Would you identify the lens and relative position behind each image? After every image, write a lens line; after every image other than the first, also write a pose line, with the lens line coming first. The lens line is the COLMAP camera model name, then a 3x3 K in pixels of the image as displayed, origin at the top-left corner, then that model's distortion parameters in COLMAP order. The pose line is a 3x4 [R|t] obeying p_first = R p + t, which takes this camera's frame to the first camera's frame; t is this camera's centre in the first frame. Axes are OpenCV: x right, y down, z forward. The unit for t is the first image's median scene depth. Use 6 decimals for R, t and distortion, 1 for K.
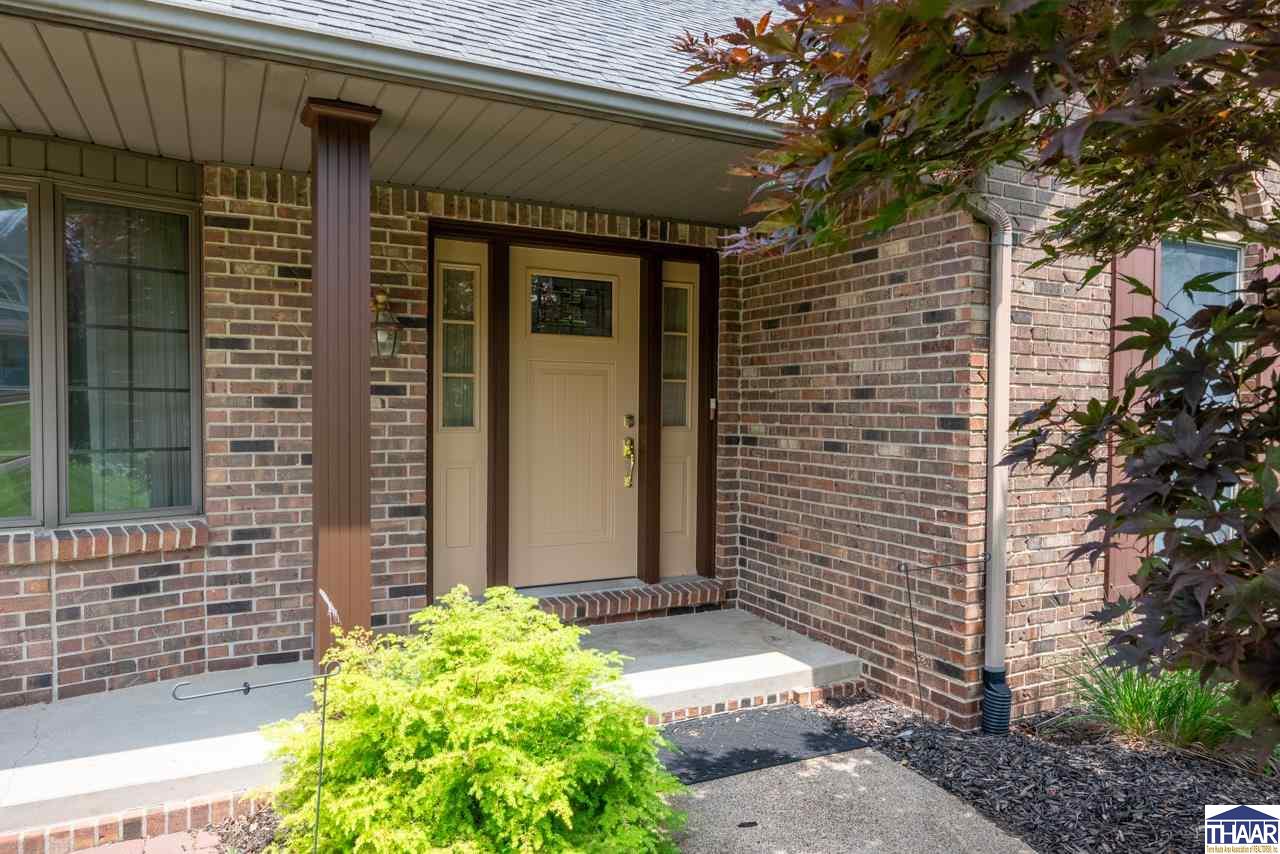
lens RADIAL K [[843.1, 0, 642.5], [0, 843.1, 426.8], [0, 0, 1]] dist [0.000279, 0.000086]
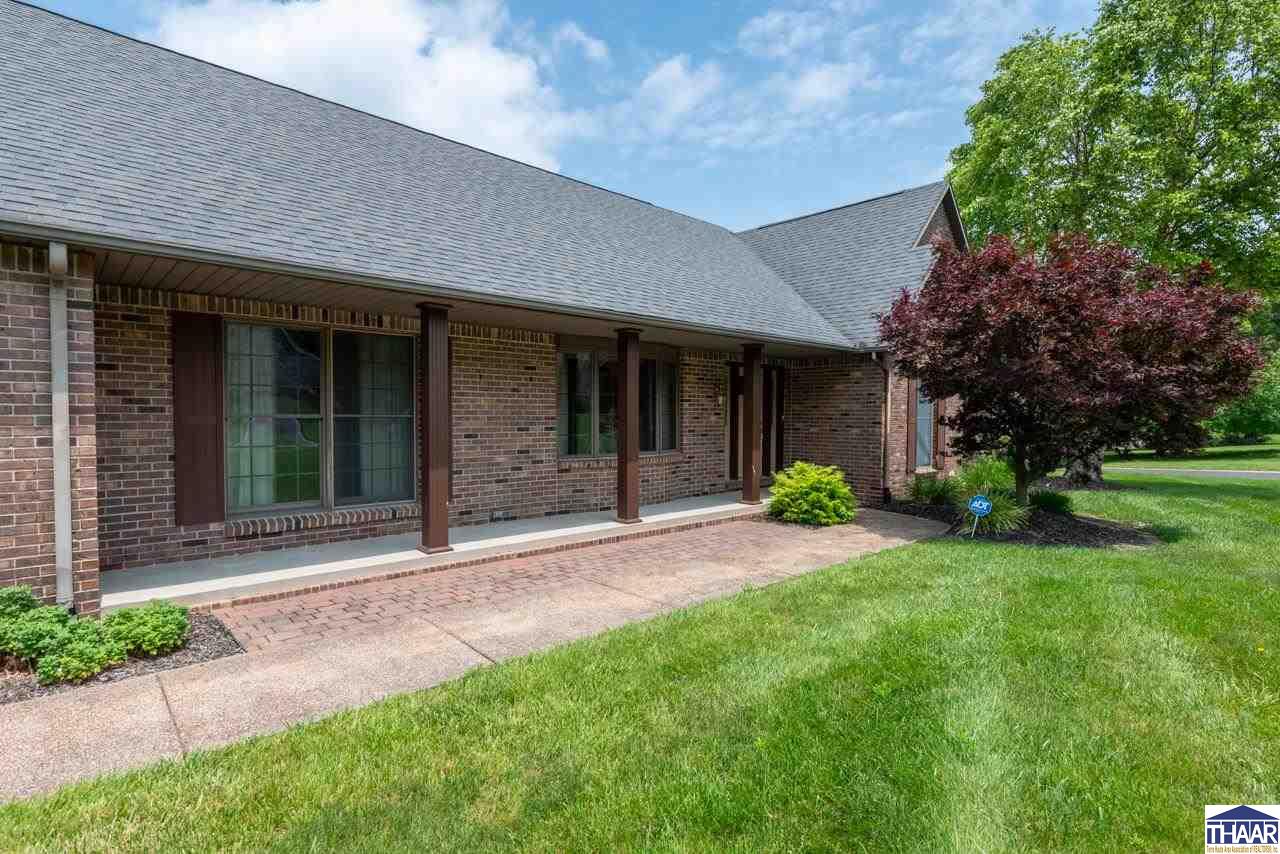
lens RADIAL K [[655.4, 0, 639.2], [0, 655.4, 431.5], [0, 0, 1]] dist [-0.001093, 0.000877]
pose [[0.961535, -0.009371, 0.274522, -1.411888], [0.008506, 0.999954, 0.004341, 0.011897], [-0.274550, -0.001839, 0.961571, -1.480018]]
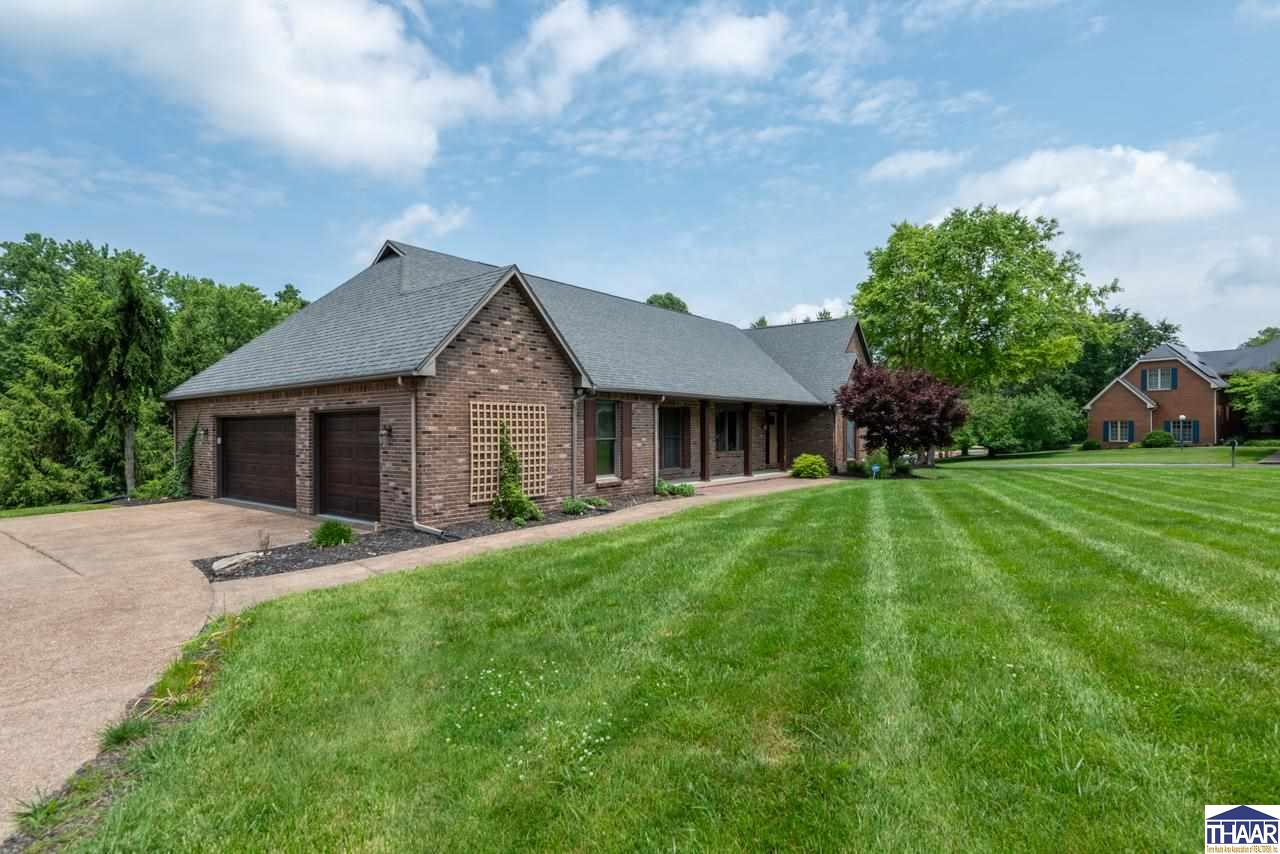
lens RADIAL K [[655.4, 0, 637.2], [0, 655.4, 423.0], [0, 0, 1]] dist [-0.001093, 0.000877]
pose [[0.917492, -0.007401, 0.397686, -3.841245], [0.020279, 0.999397, -0.028187, -0.000271], [-0.397237, 0.033926, 0.917089, -4.057222]]
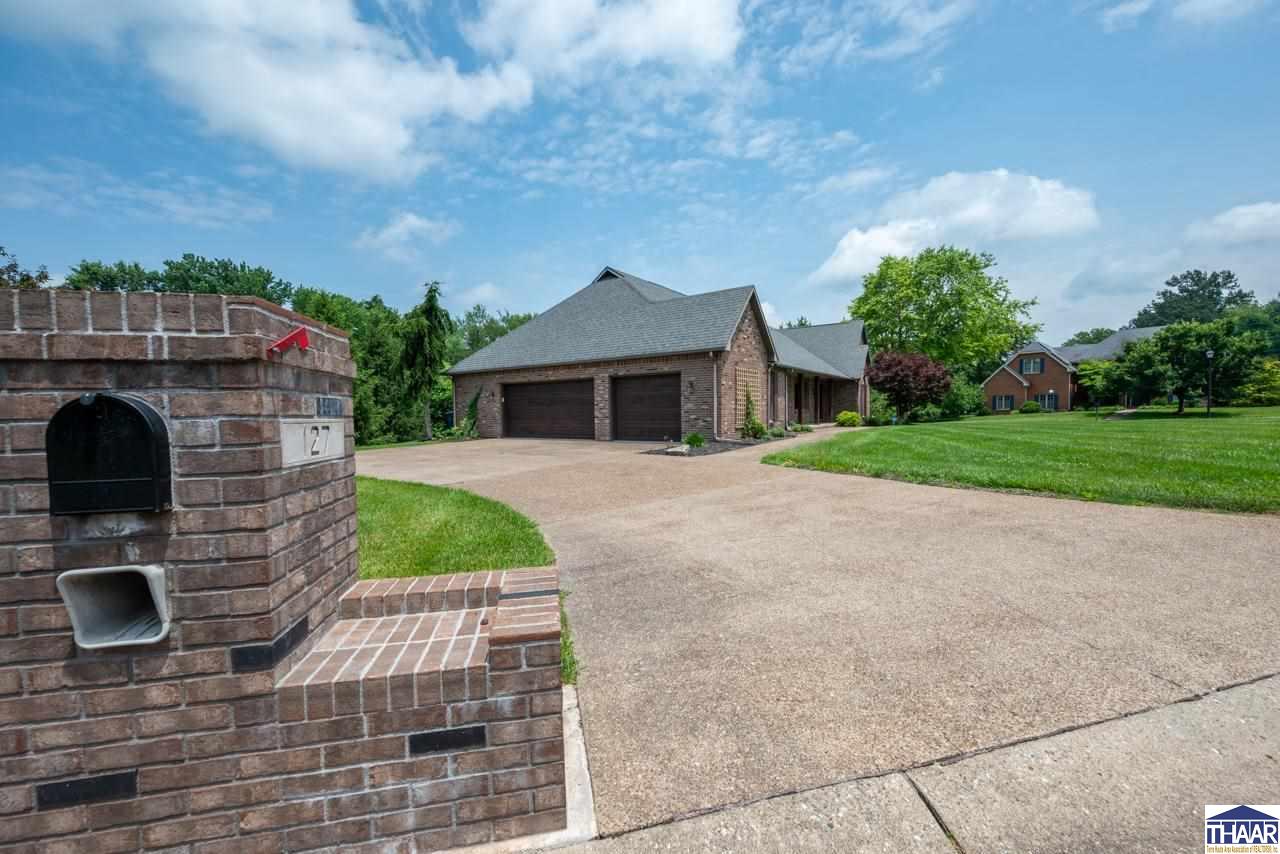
lens RADIAL K [[510.9, 0, 640.8], [0, 510.9, 427.6], [0, 0, 1]] dist [-0.001542, -0.000185]
pose [[0.888038, -0.033123, 0.458576, -5.760077], [0.029454, 0.999451, 0.015153, 0.176930], [-0.458826, 0.000051, 0.888526, -4.148734]]
